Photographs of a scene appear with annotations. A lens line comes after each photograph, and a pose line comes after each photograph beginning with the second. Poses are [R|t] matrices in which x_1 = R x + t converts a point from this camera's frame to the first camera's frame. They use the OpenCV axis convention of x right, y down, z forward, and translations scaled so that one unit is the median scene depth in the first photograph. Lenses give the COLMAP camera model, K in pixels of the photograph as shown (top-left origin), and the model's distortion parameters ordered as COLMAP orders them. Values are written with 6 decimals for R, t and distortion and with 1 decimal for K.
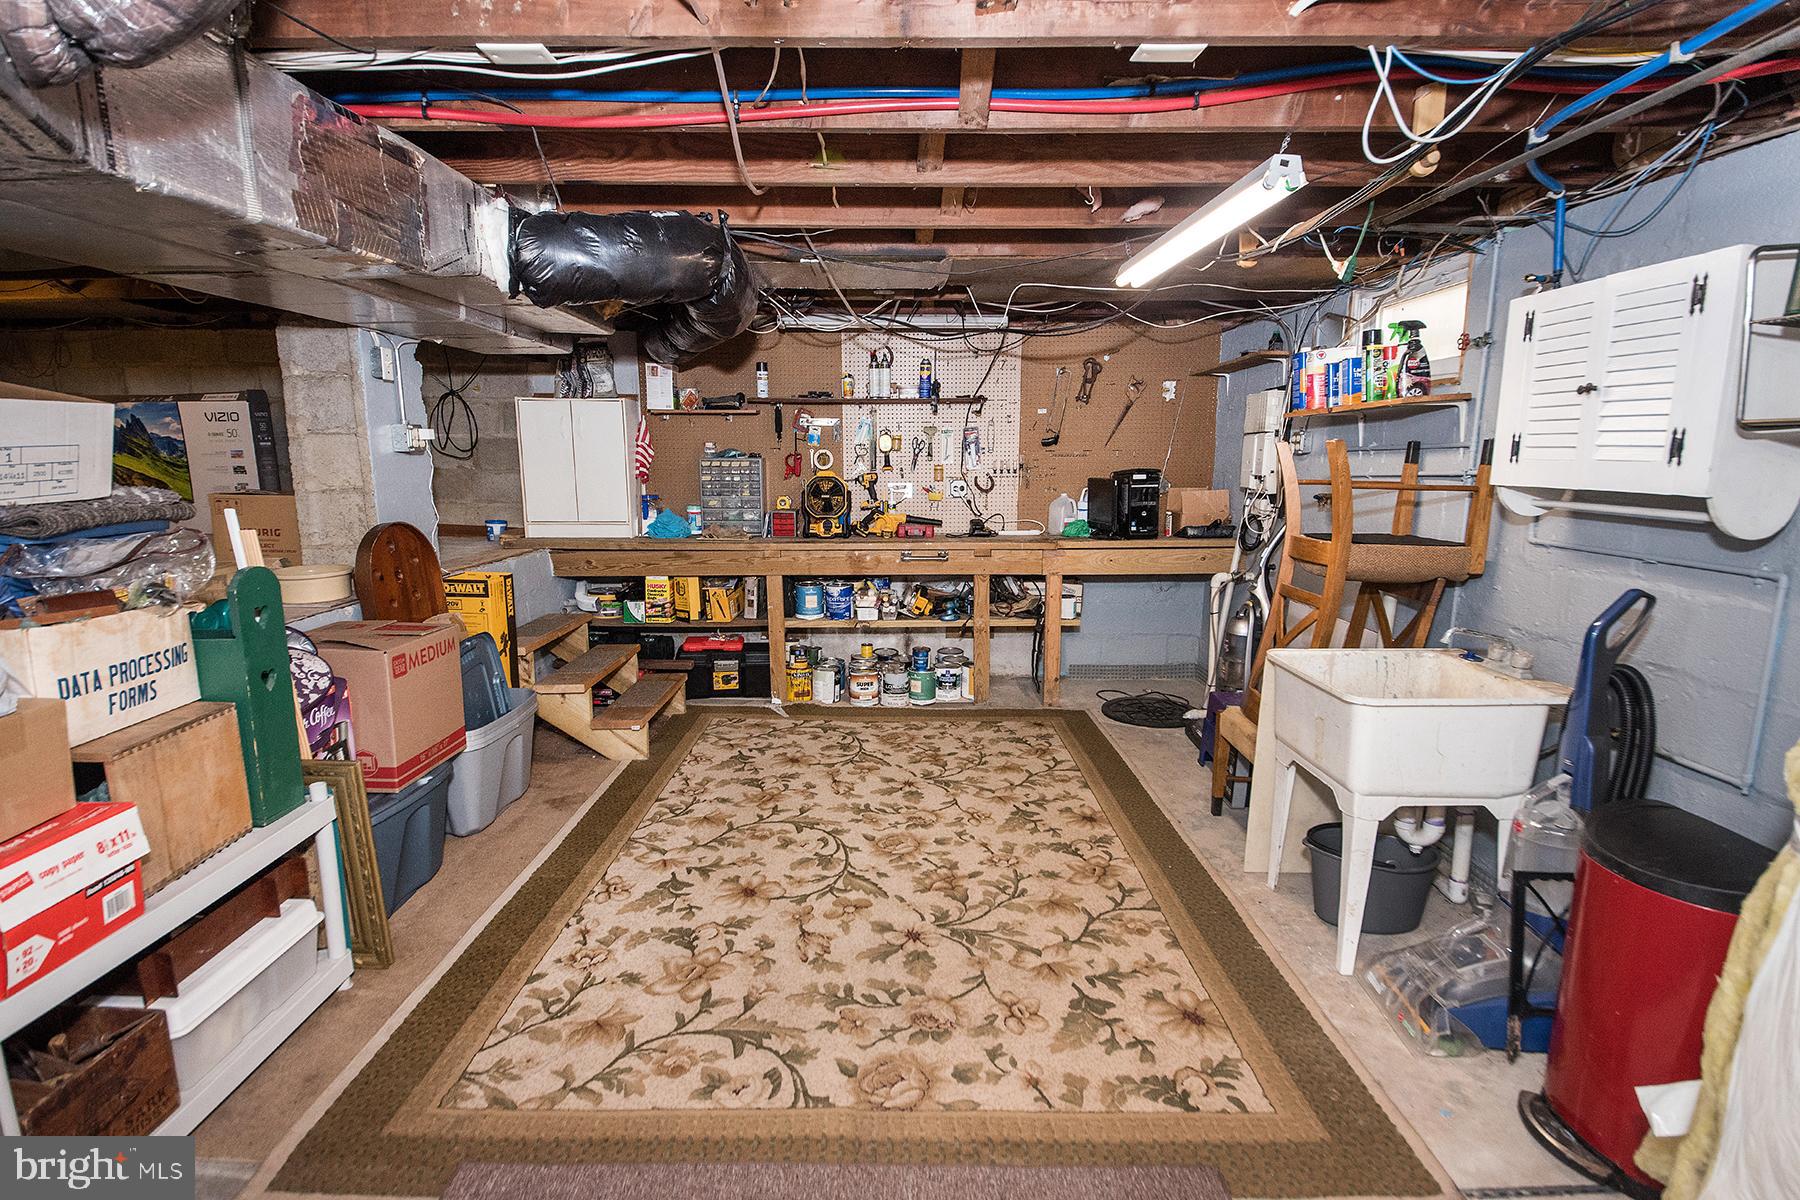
lens RADIAL K [[866.4, 0, 900.8], [0, 866.4, 606.4], [0, 0, 1]] dist [0.058664, -0.051502]
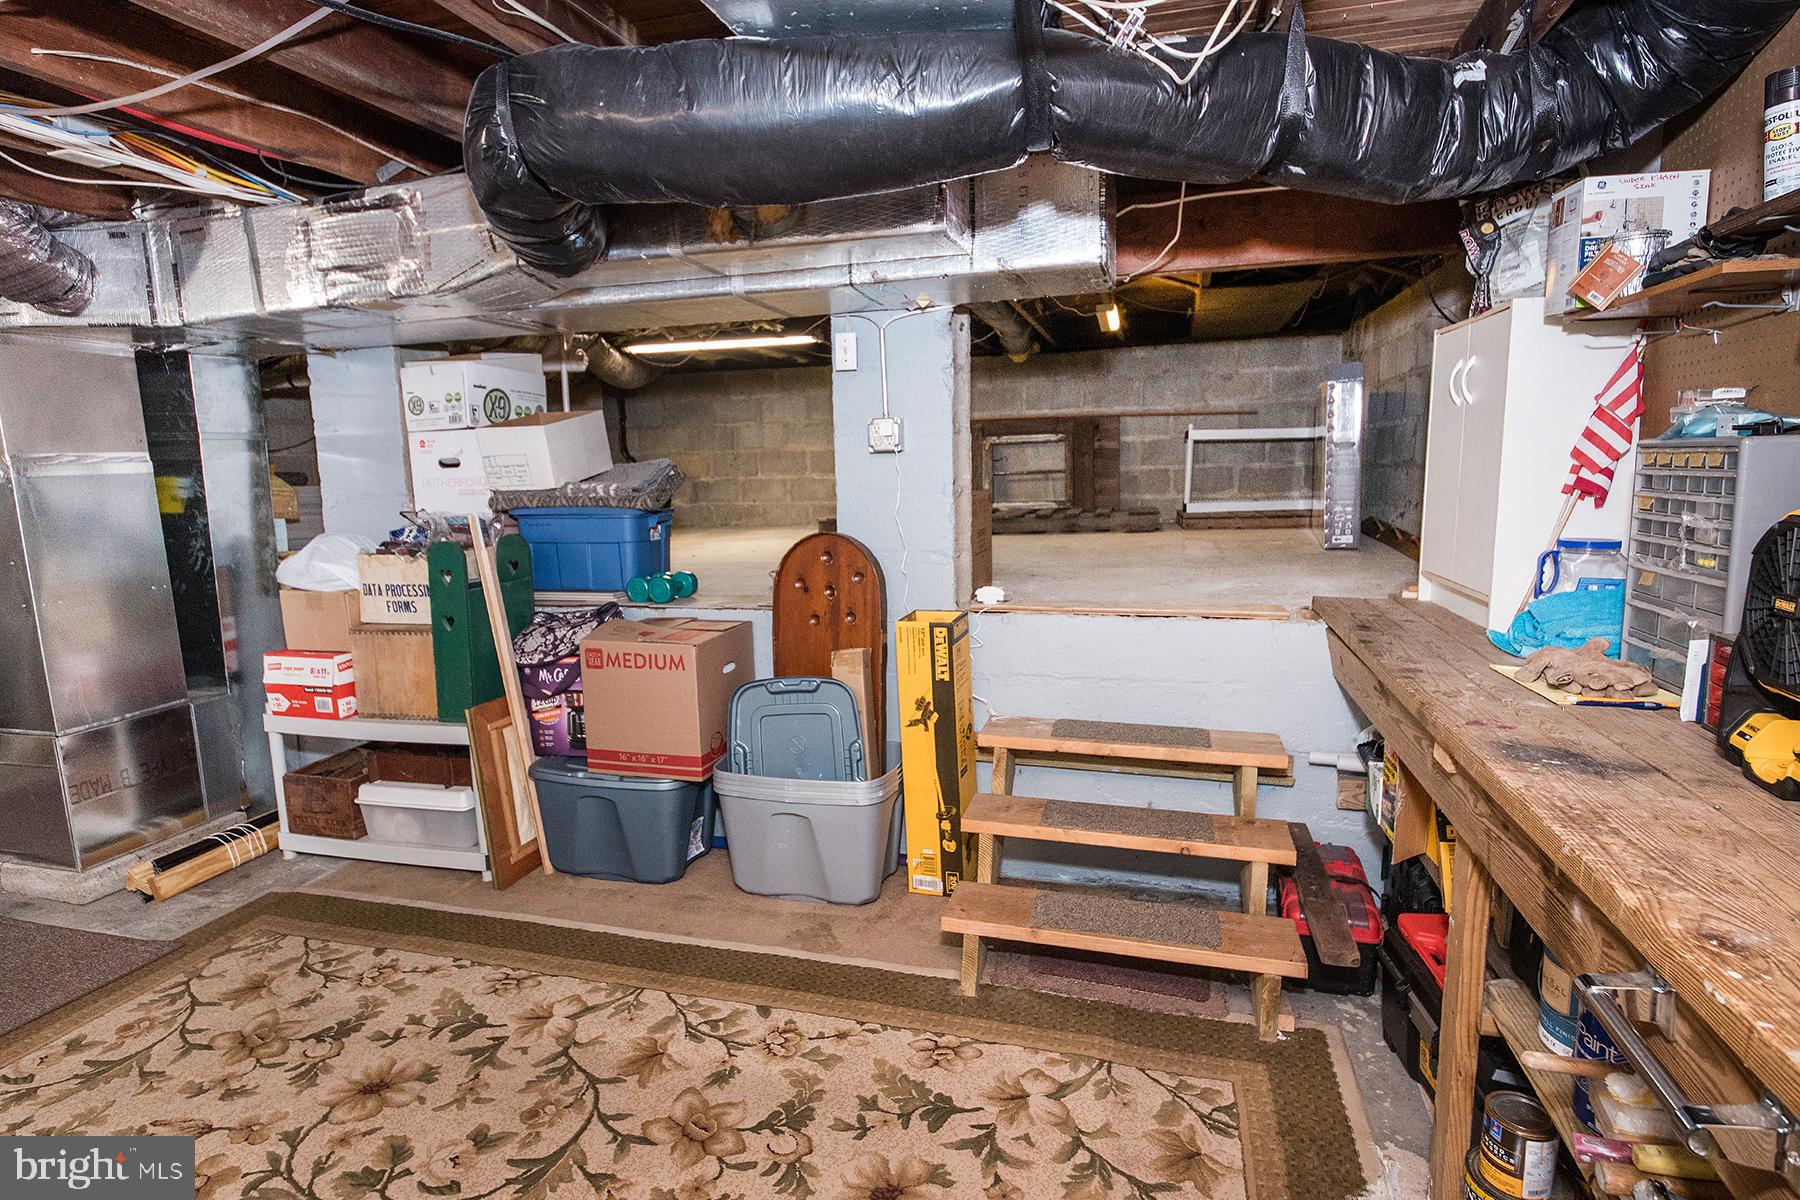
lens RADIAL K [[960.9, 0, 900.0], [0, 960.9, 600.0], [0, 0, 1]] dist [0.044550, -0.039328]
pose [[-0.294576, 0.142155, -0.944996, 0.446227], [-0.144938, 0.970788, 0.191216, -0.302895], [0.944573, 0.193294, -0.265367, 1.805296]]
